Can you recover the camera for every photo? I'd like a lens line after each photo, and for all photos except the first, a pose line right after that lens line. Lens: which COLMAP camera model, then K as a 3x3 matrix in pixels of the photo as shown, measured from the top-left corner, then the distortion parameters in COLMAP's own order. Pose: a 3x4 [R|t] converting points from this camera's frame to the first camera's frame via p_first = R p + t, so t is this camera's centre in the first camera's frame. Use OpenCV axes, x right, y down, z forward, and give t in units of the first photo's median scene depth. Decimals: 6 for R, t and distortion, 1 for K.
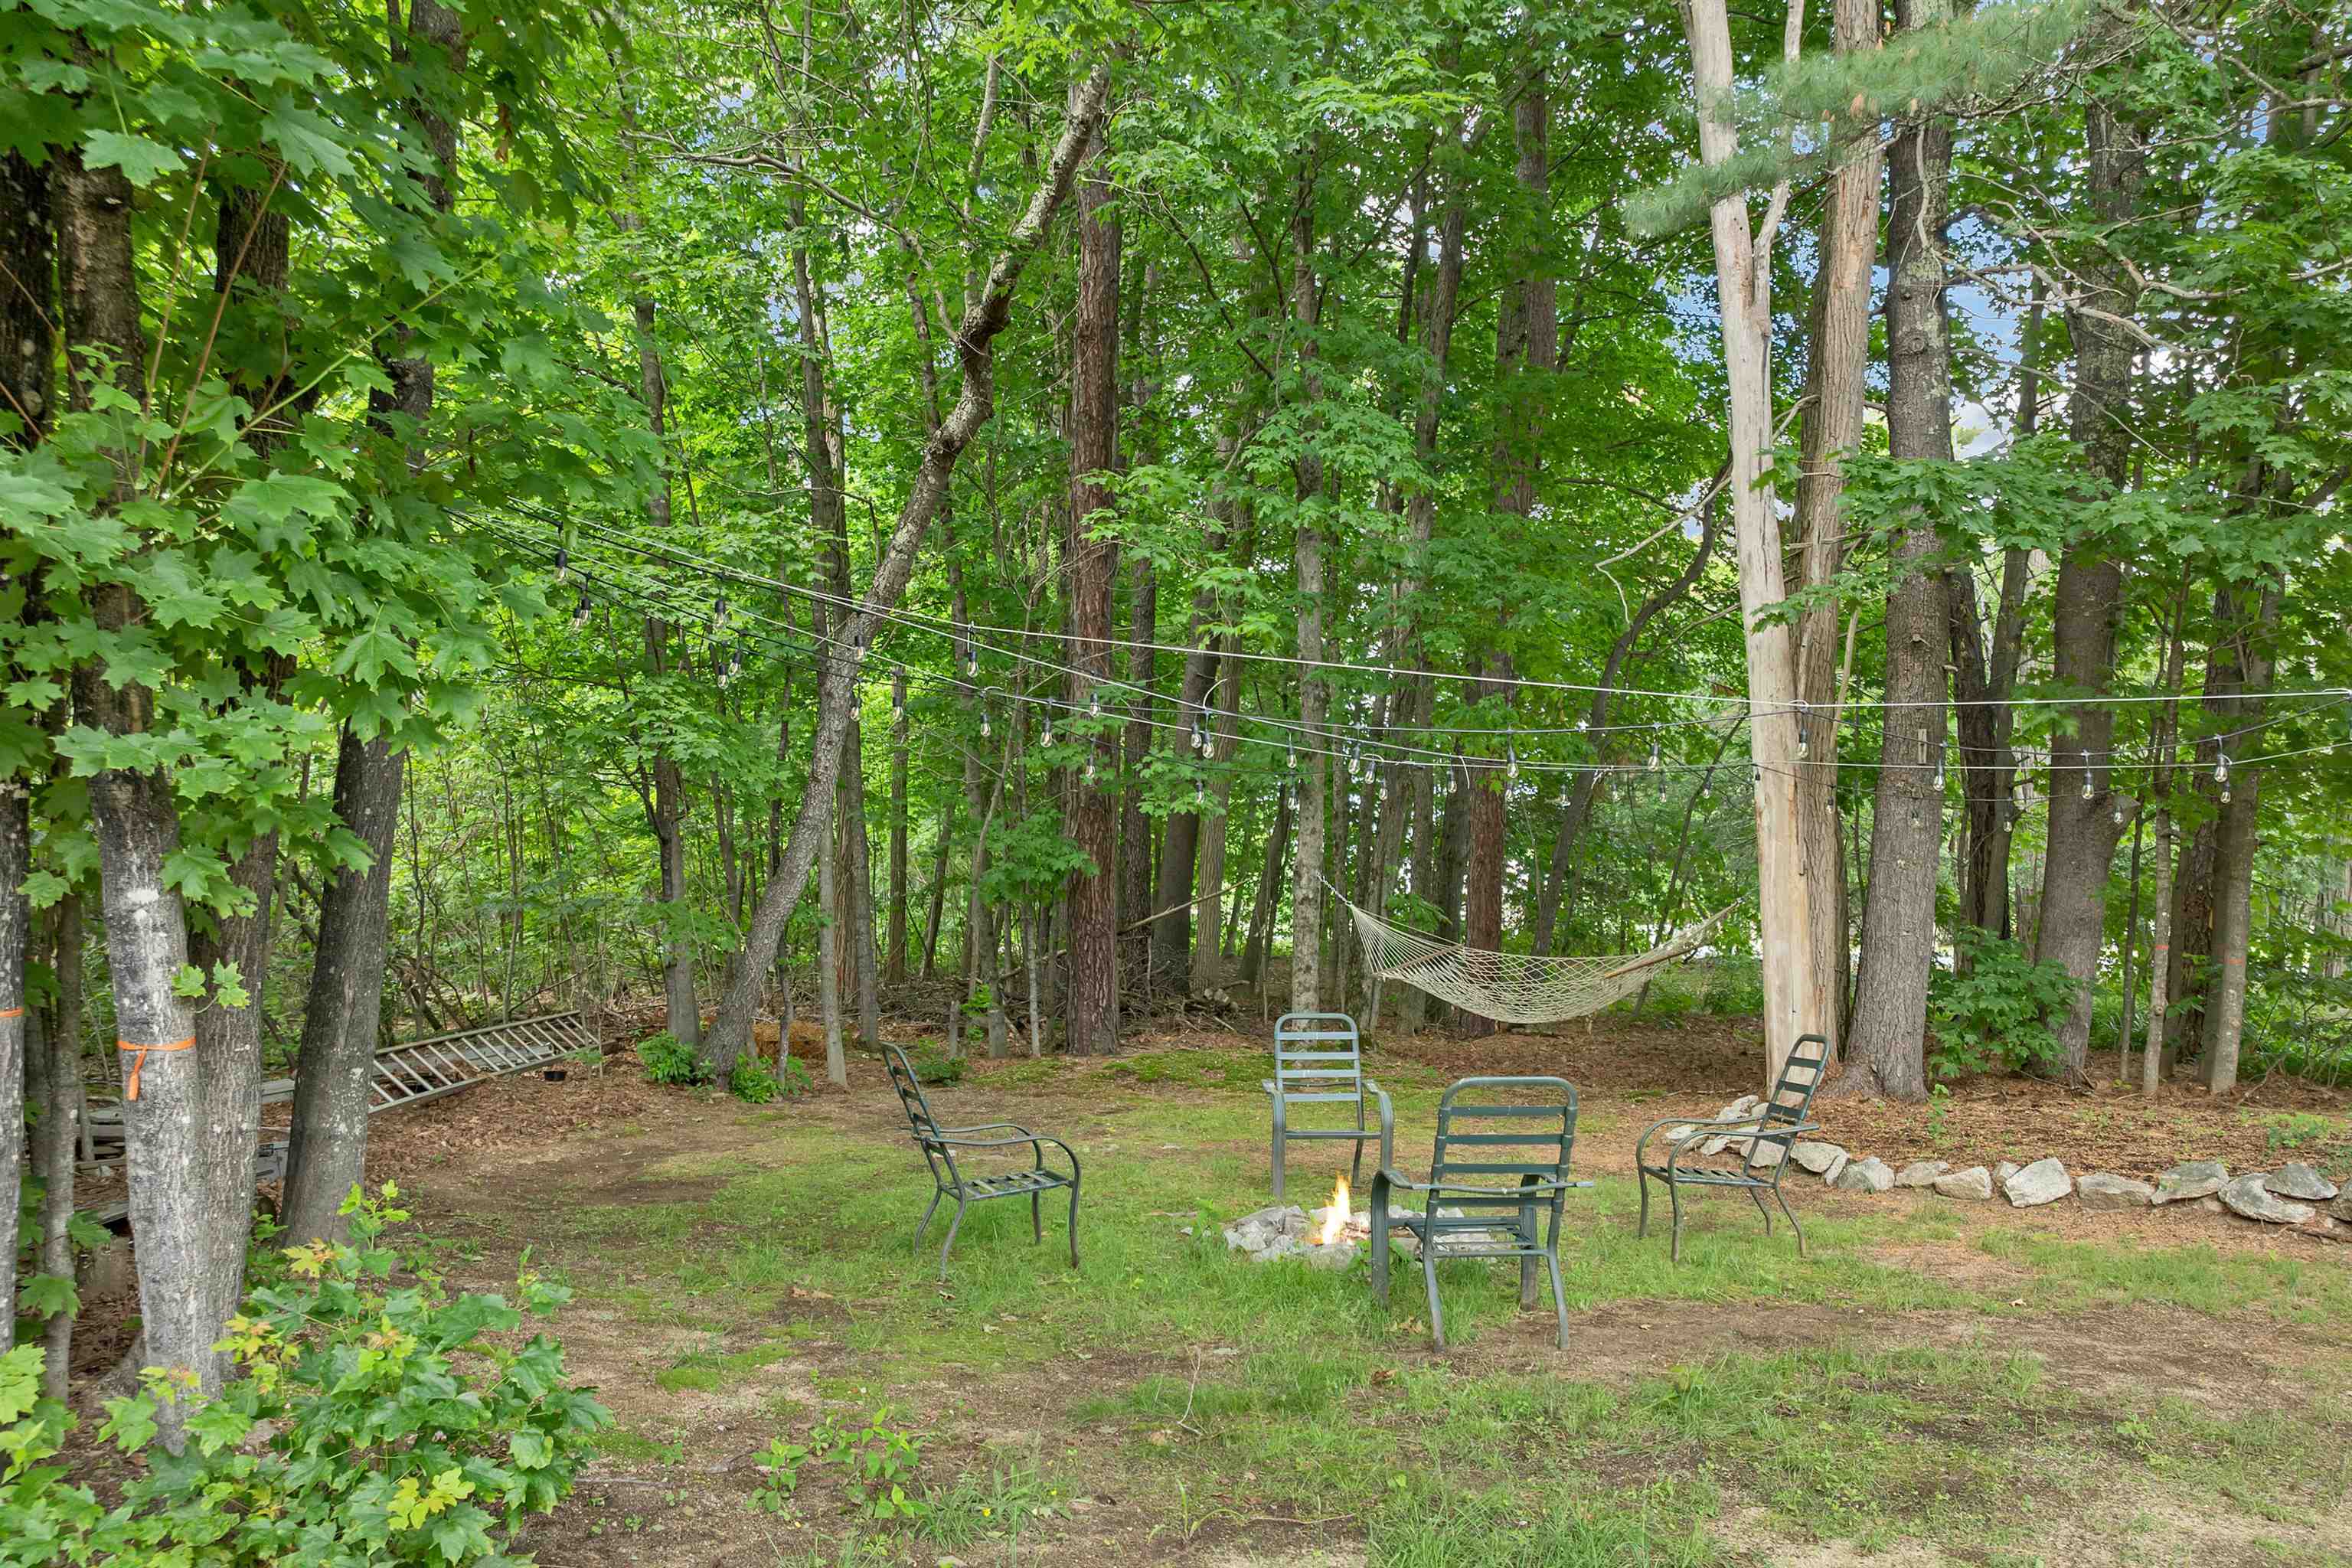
lens RADIAL K [[1695.0, 0, 1182.7], [0, 1695.0, 883.4], [0, 0, 1]] dist [-0.041151, 0.003842]
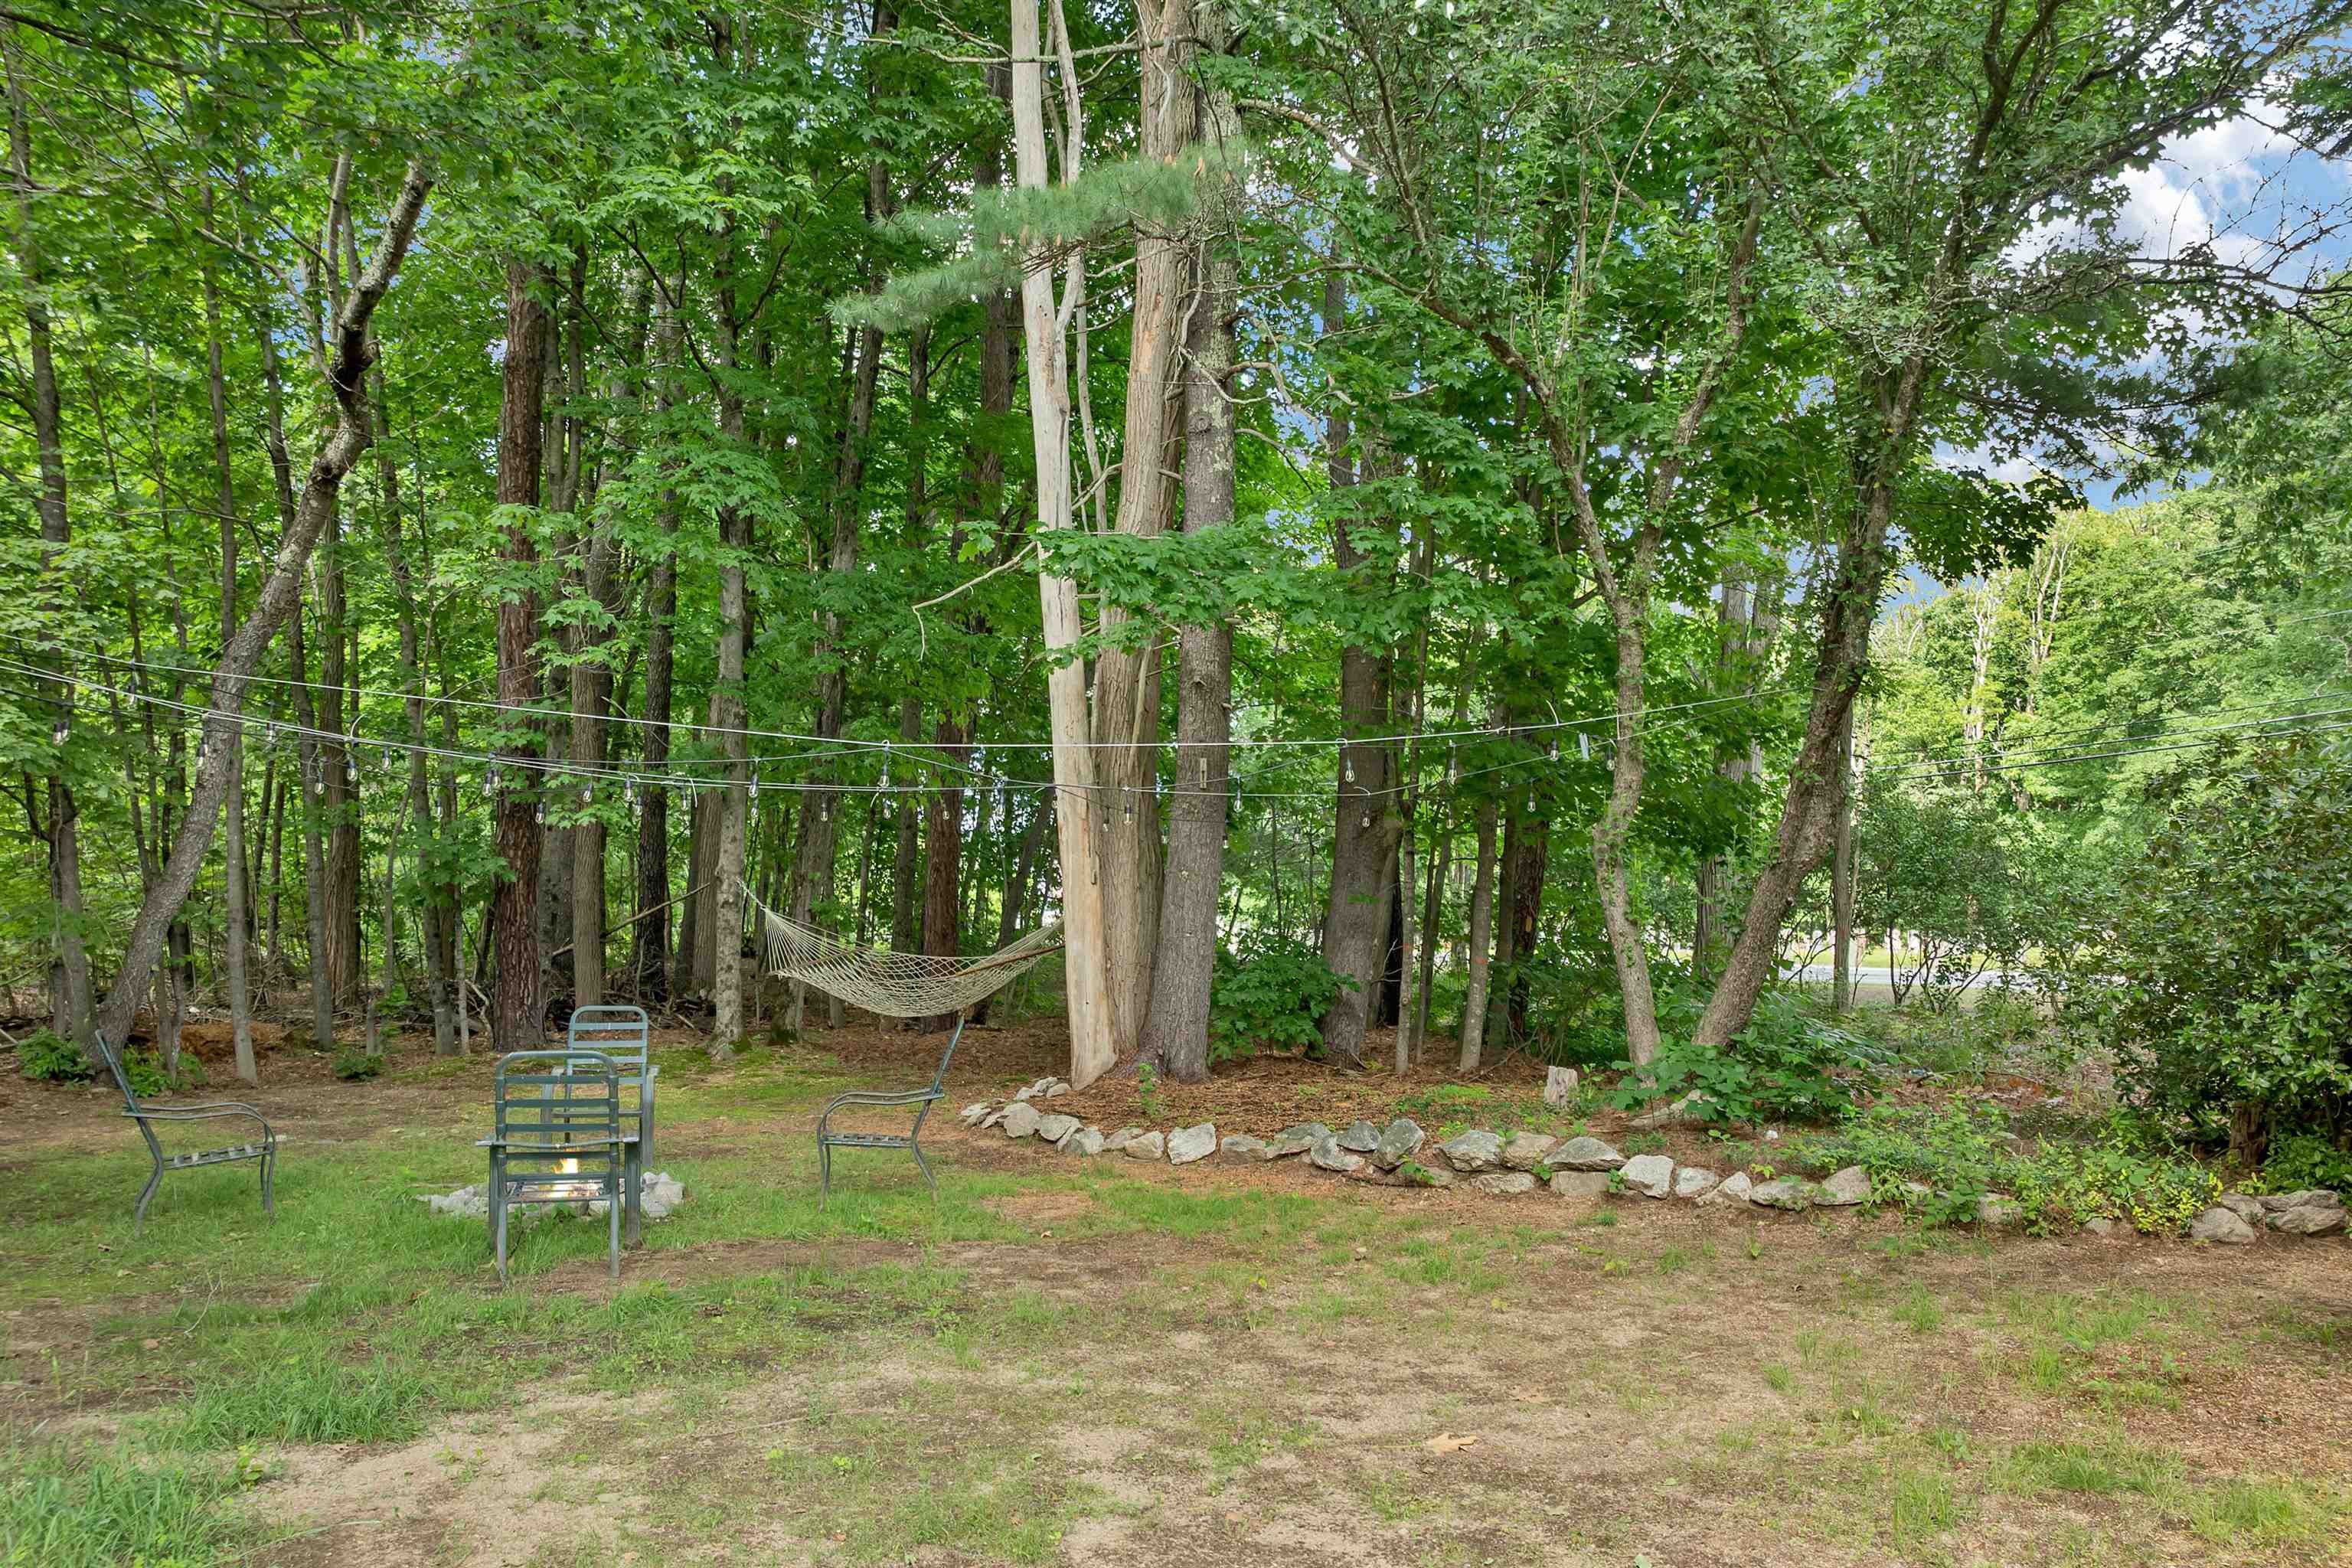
lens RADIAL K [[1698.0, 0, 1183.5], [0, 1698.0, 881.0], [0, 0, 1]] dist [-0.040631, 0.007634]
pose [[0.982790, 0.006735, 0.184602, 0.249025], [-0.006056, 0.999973, -0.004241, -0.002861], [-0.184626, 0.003050, 0.982804, -0.165089]]
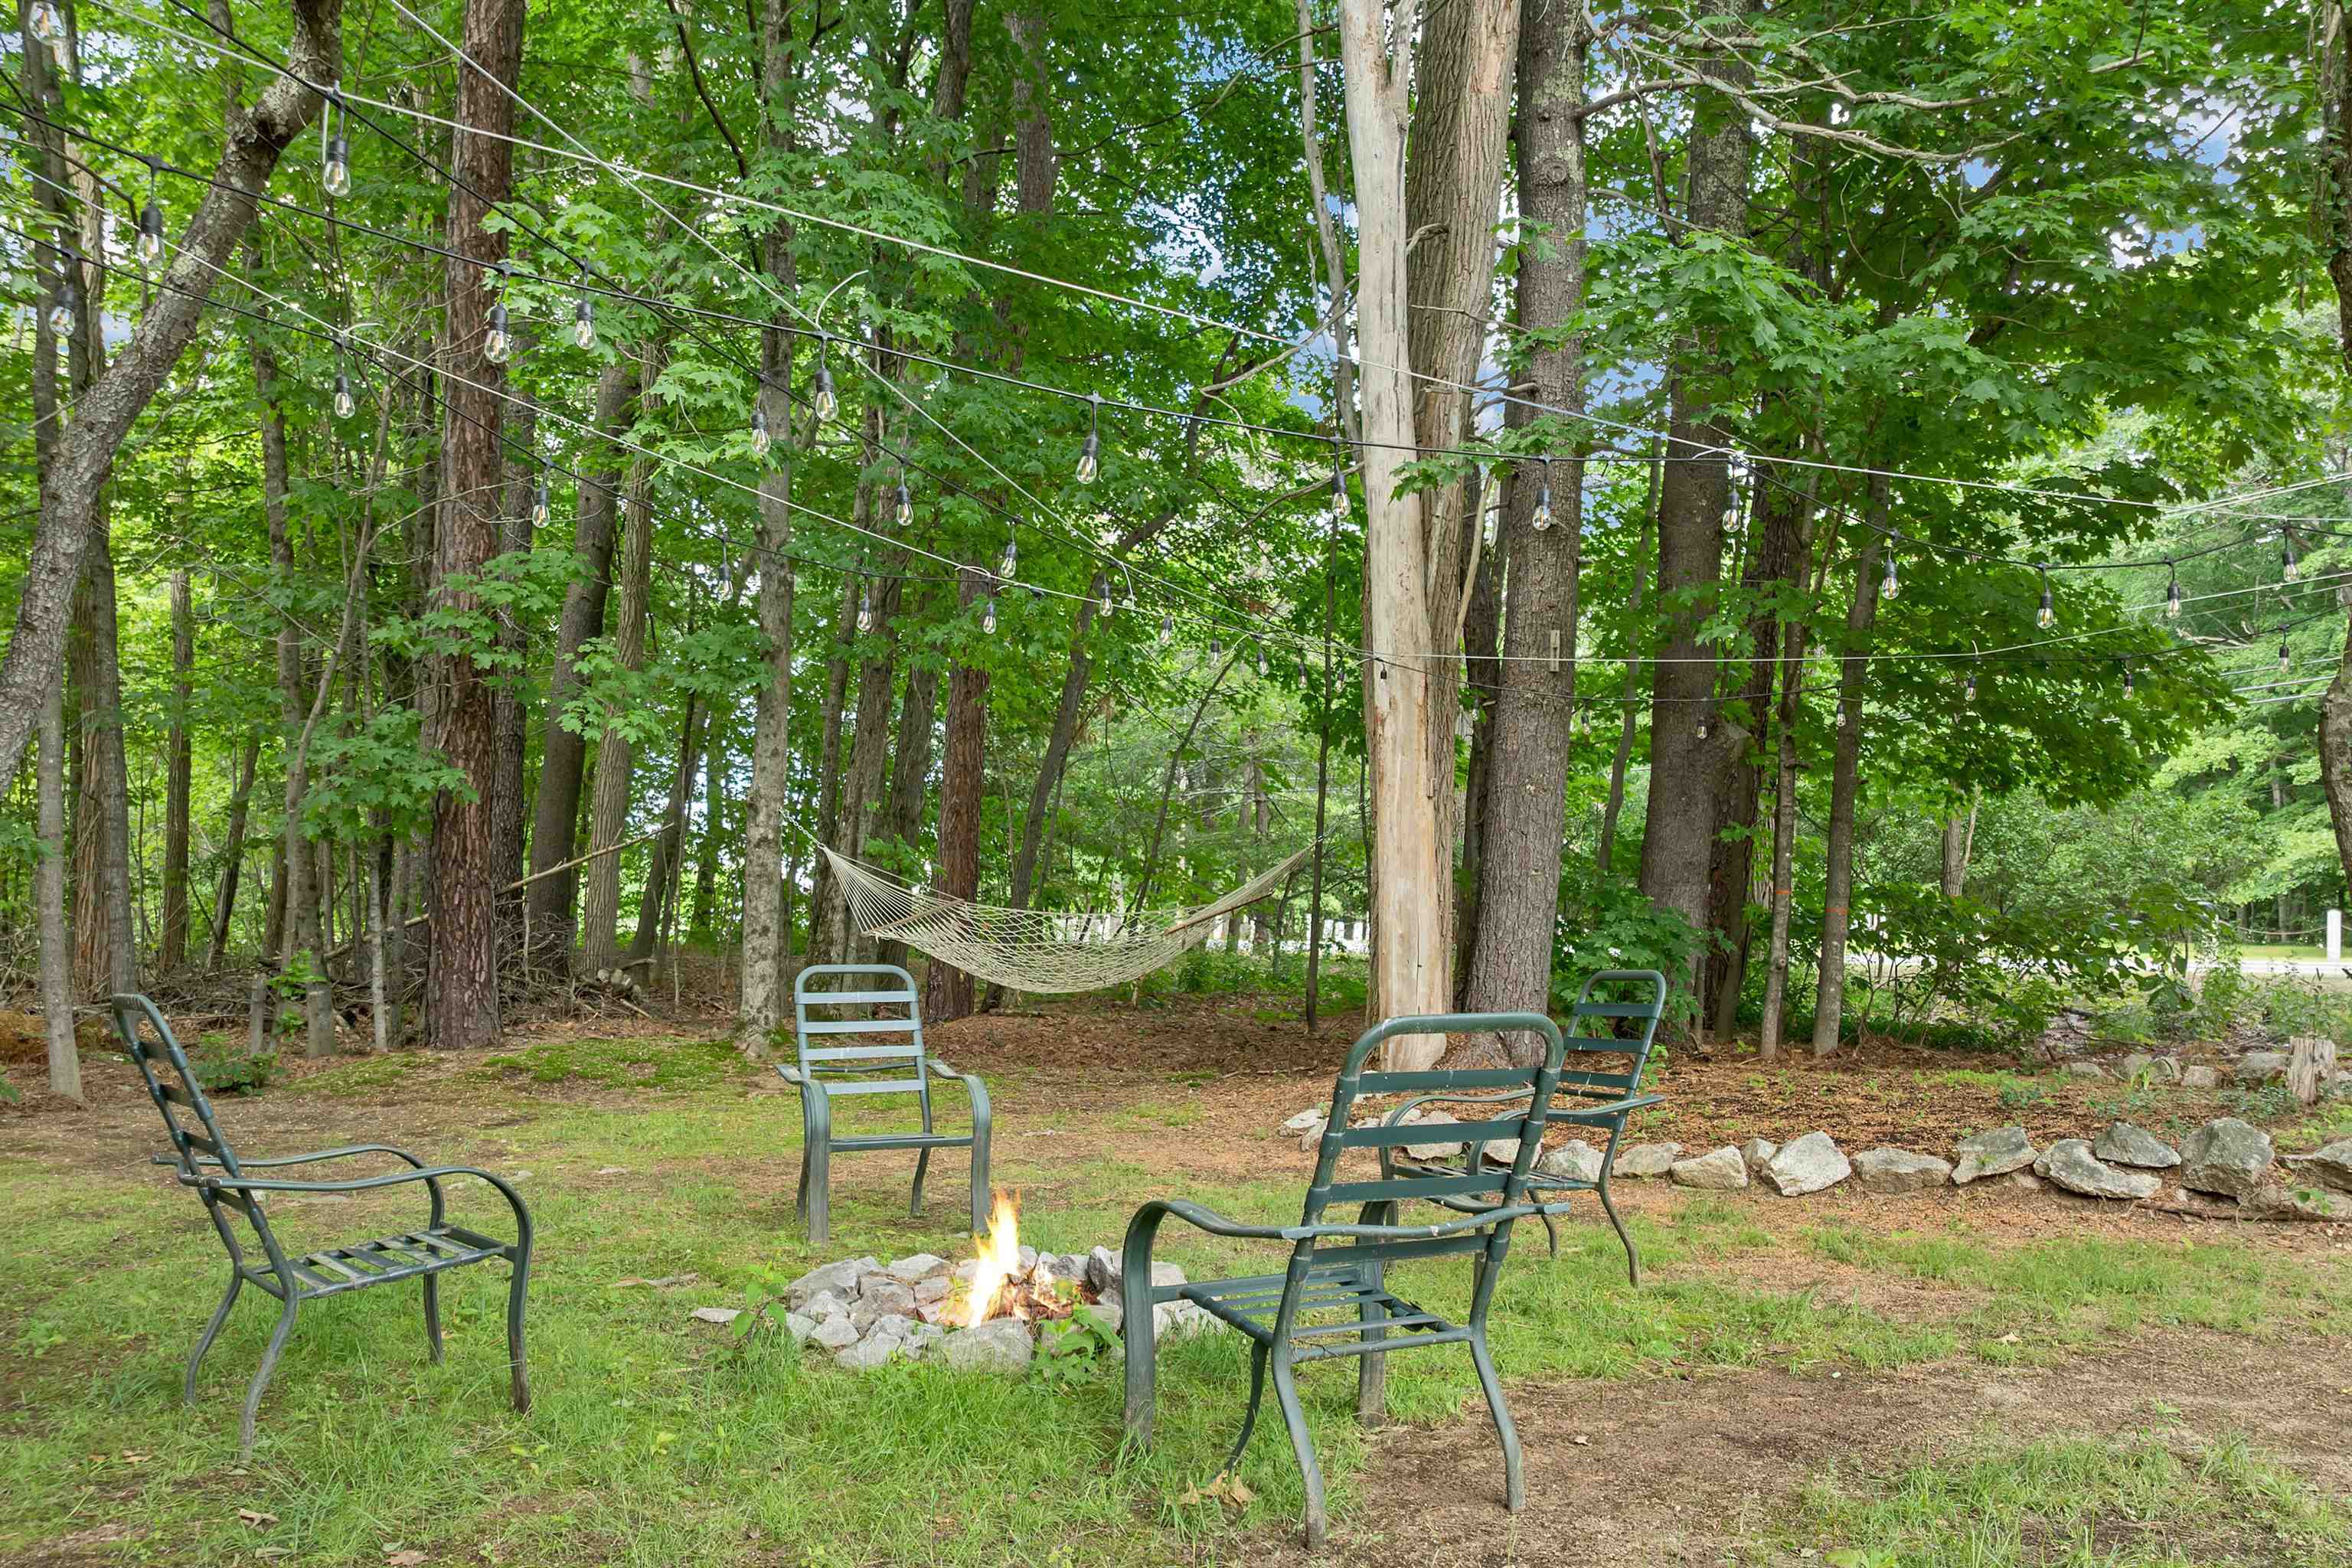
lens RADIAL K [[1695.0, 0, 1182.7], [0, 1695.0, 883.4], [0, 0, 1]] dist [-0.041151, 0.003842]
pose [[0.930874, 0.009985, 0.365203, -0.048944], [-0.009648, 0.999950, -0.002749, 0.045854], [-0.365213, -0.000964, 0.930924, 0.327414]]
